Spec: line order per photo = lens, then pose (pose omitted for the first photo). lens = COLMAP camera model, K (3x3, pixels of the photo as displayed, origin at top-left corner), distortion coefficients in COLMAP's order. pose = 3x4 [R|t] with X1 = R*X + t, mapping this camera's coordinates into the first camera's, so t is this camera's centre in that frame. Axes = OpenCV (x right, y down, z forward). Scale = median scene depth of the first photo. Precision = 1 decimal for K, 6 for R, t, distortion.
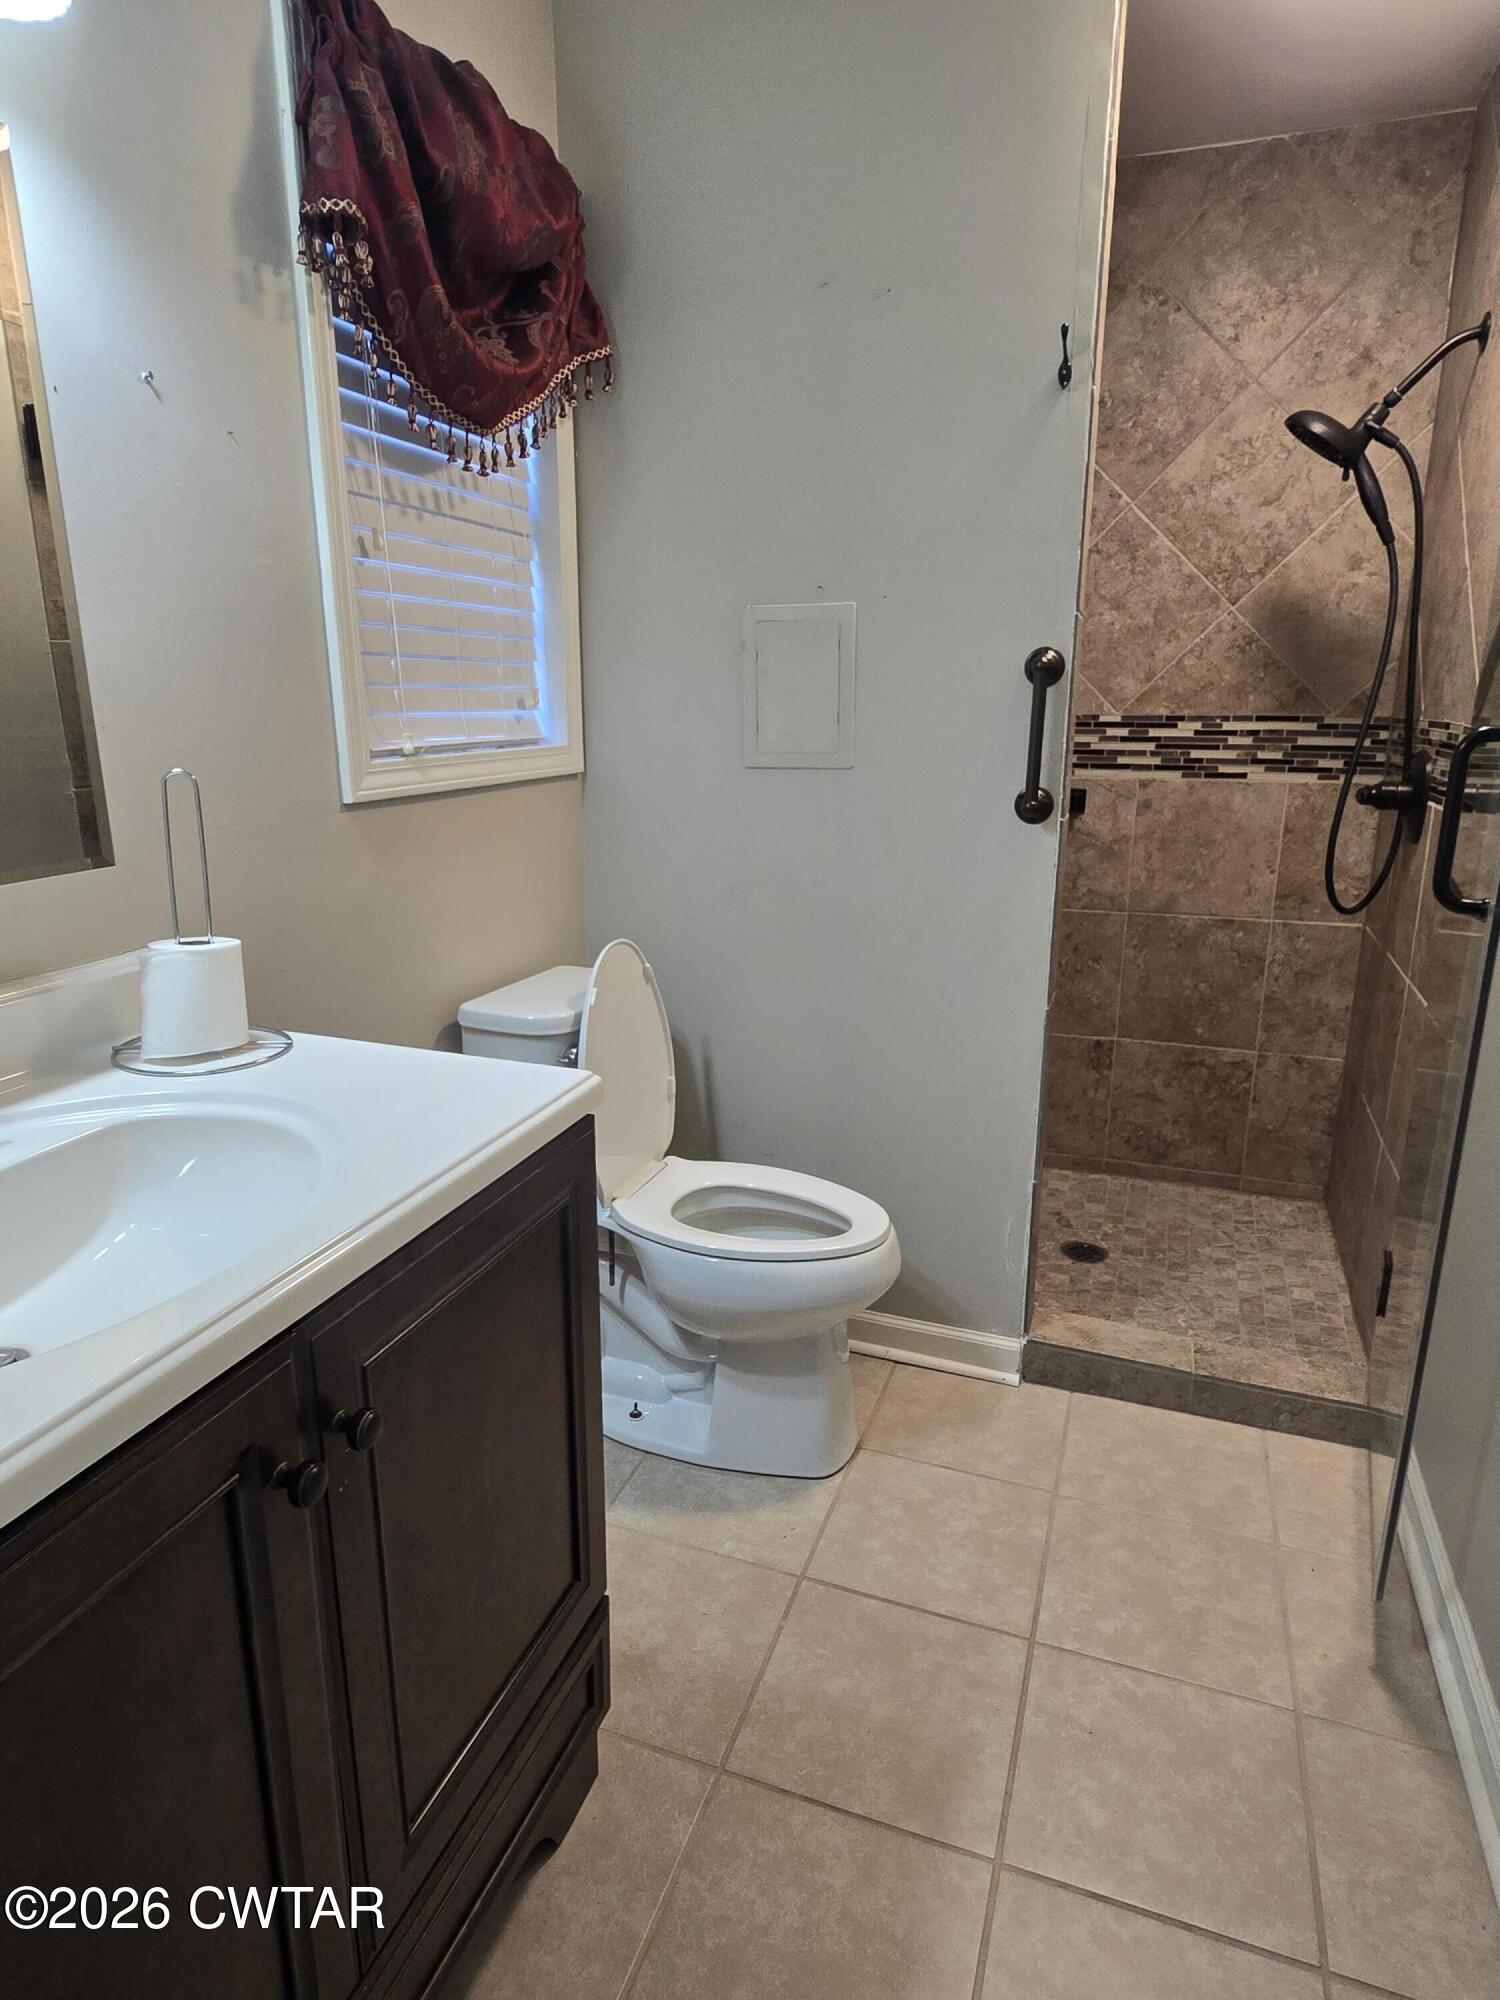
lens RADIAL K [[1148.8, 0, 748.6], [0, 1148.8, 1001.3], [0, 0, 1]] dist [-0.006198, -0.000846]
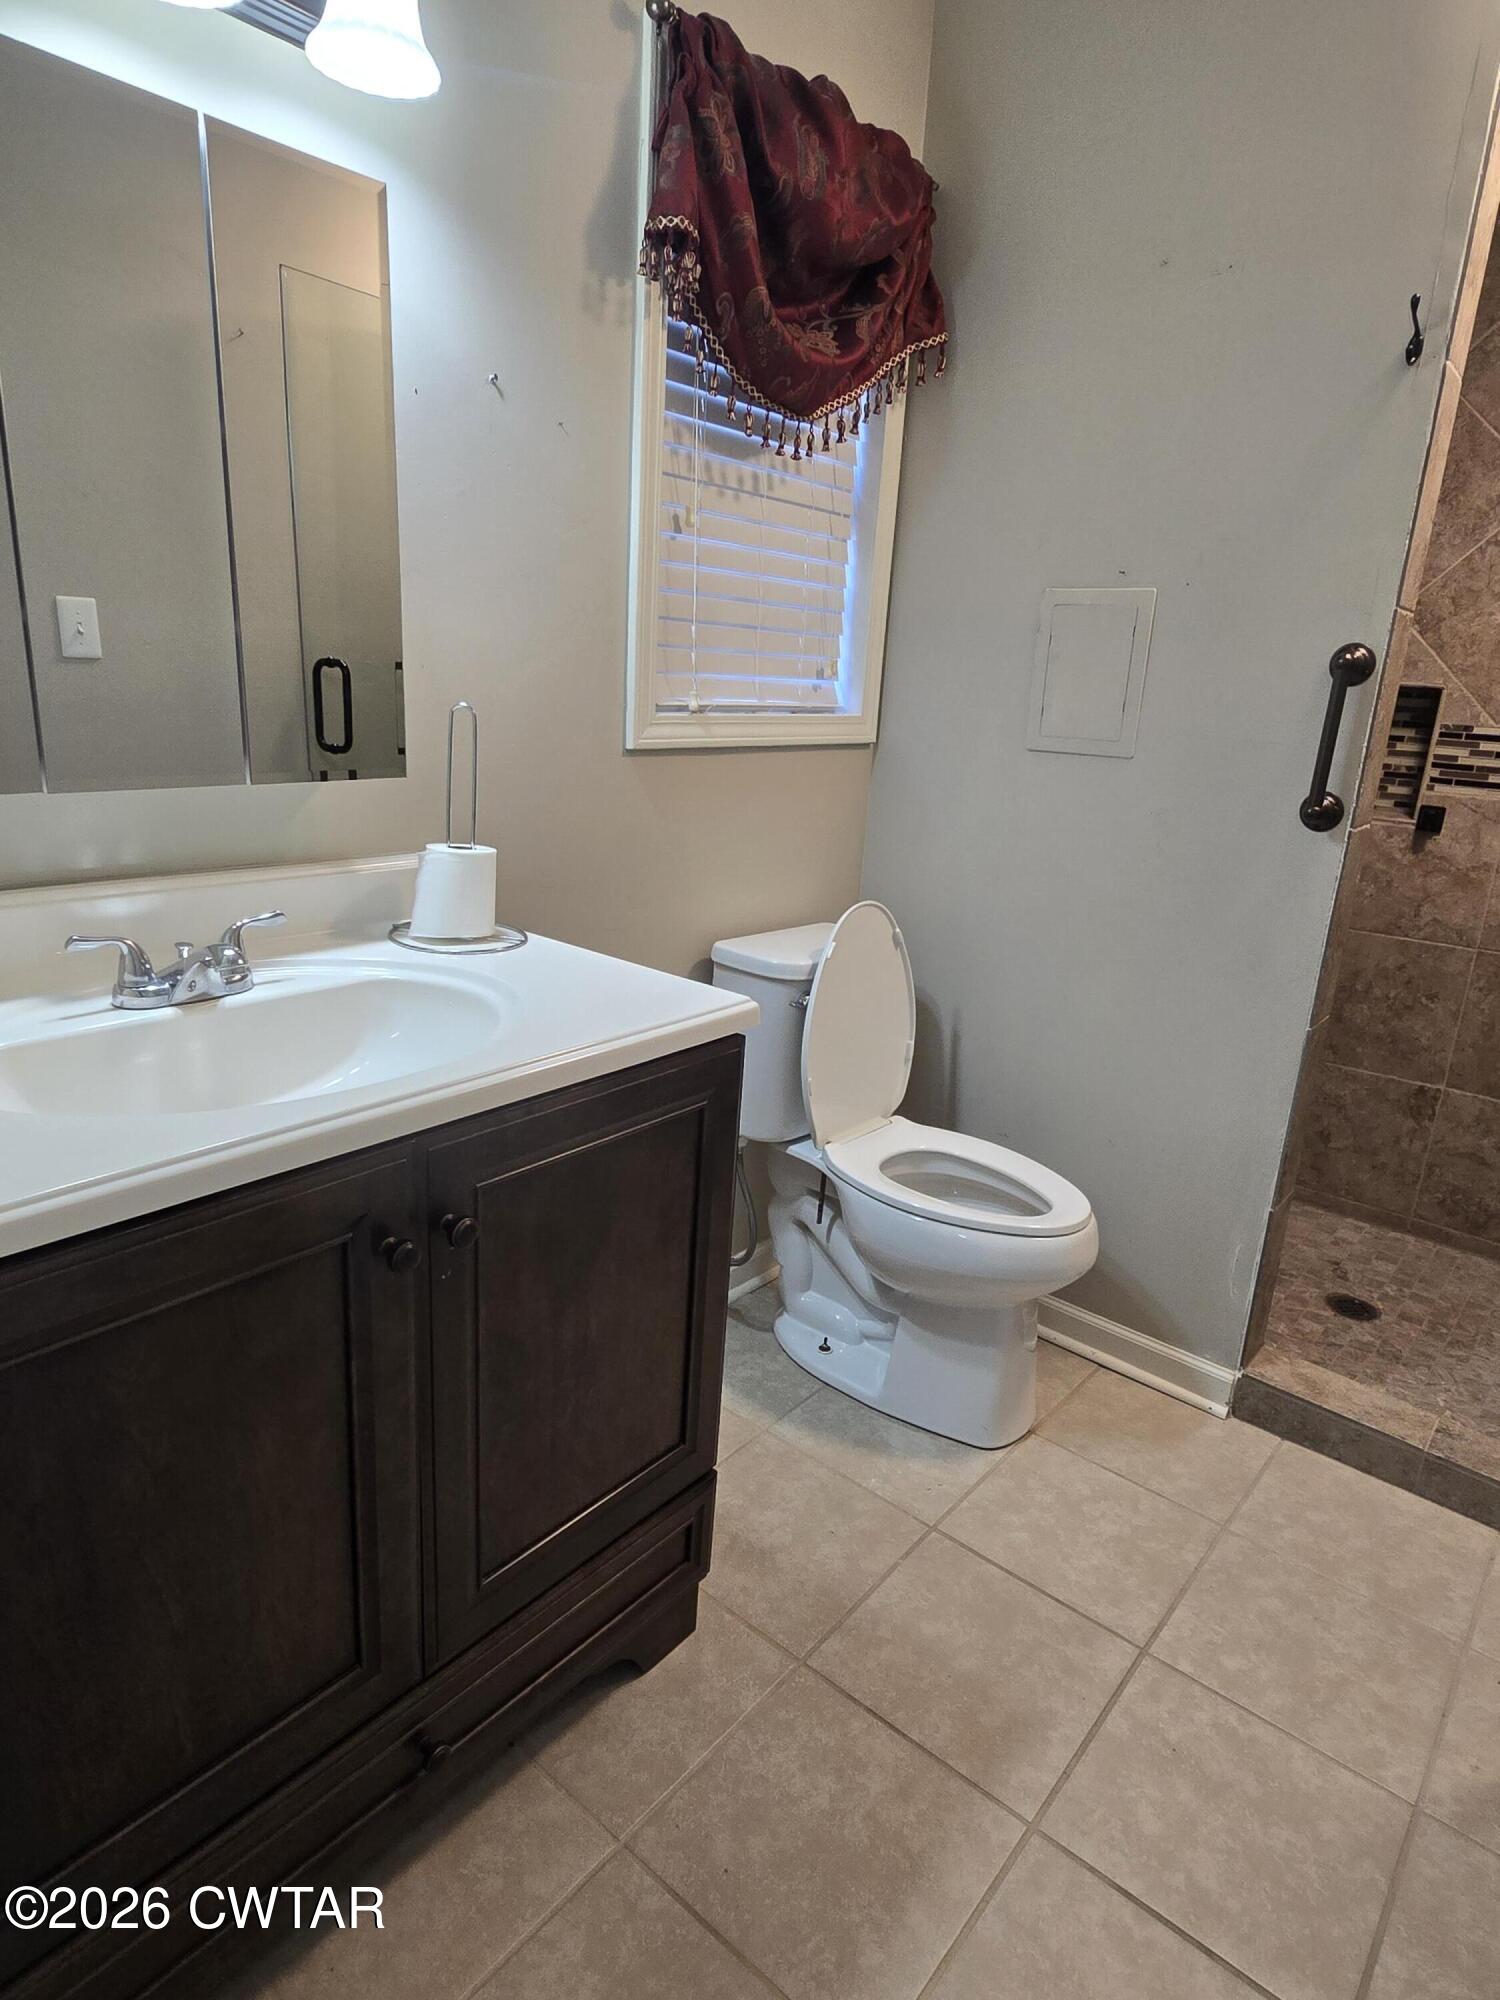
lens RADIAL K [[1148.8, 0, 744.2], [0, 1148.8, 998.8], [0, 0, 1]] dist [-0.006198, -0.000846]
pose [[0.940453, 0.143358, -0.308216, 0.124919], [-0.139423, 0.989619, 0.034873, 0.014859], [0.310016, 0.010176, 0.950677, -0.039763]]
